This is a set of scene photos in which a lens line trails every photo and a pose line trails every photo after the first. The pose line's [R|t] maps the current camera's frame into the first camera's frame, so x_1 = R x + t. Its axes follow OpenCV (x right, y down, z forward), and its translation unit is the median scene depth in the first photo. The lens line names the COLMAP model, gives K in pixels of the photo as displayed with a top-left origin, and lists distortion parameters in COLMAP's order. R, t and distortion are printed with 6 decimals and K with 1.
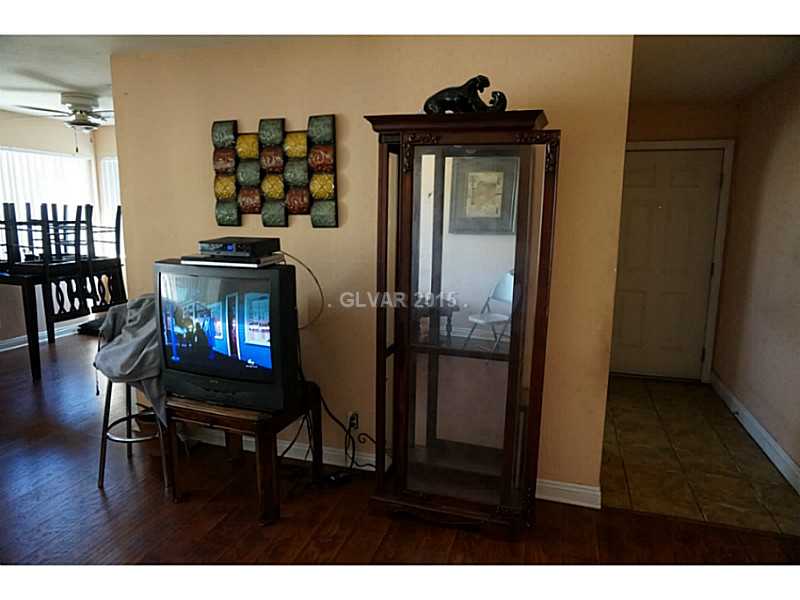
lens RADIAL K [[545.2, 0, 403.9], [0, 545.2, 305.1], [0, 0, 1]] dist [-0.054521, 0.047066]
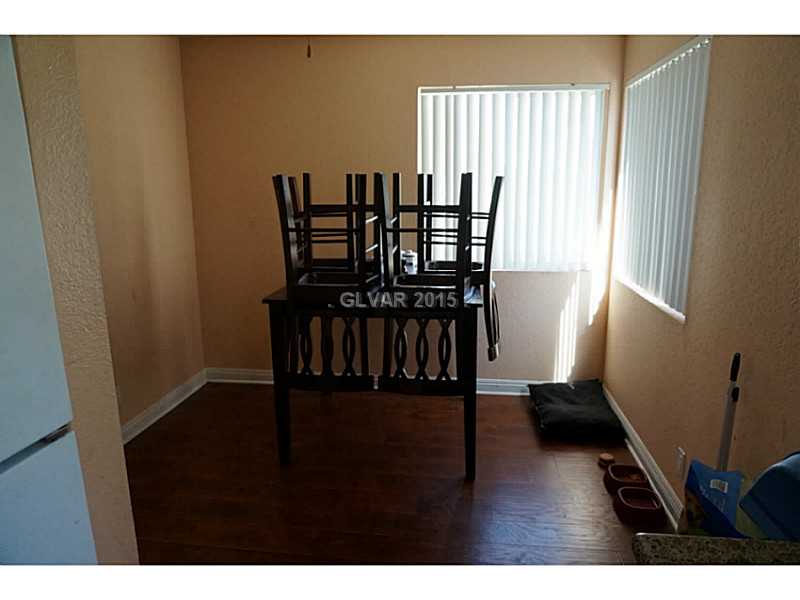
lens RADIAL K [[545.2, 0, 403.9], [0, 545.2, 305.1], [0, 0, 1]] dist [-0.054521, 0.047066]
pose [[0.162447, 0.196593, -0.966934, -0.142343], [-0.174333, 0.970253, 0.167980, -0.219073], [0.971195, 0.141281, 0.191887, 1.316957]]
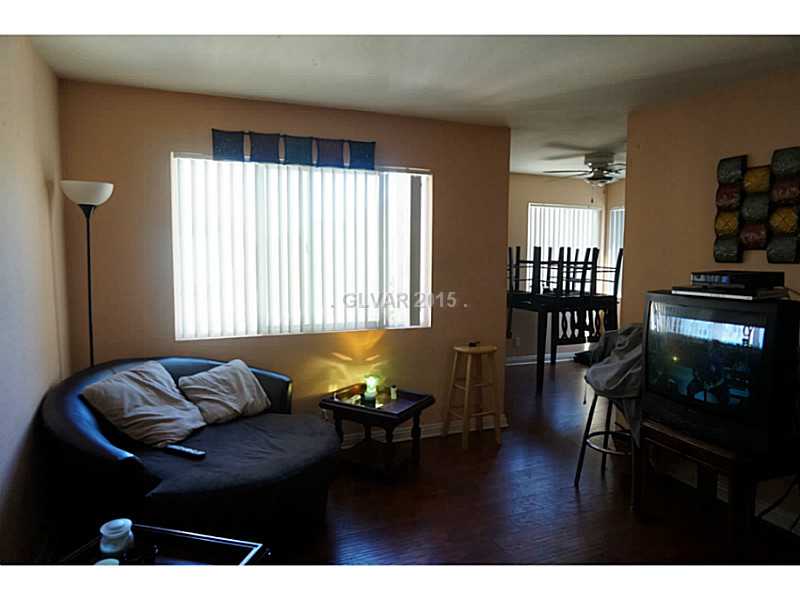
lens RADIAL K [[545.2, 0, 403.9], [0, 545.2, 305.1], [0, 0, 1]] dist [-0.054521, 0.047066]
pose [[0.652003, 0.060760, -0.755778, 0.034171], [-0.132443, 0.990586, -0.034620, 0.040224], [0.746560, 0.122670, 0.653912, -0.058155]]
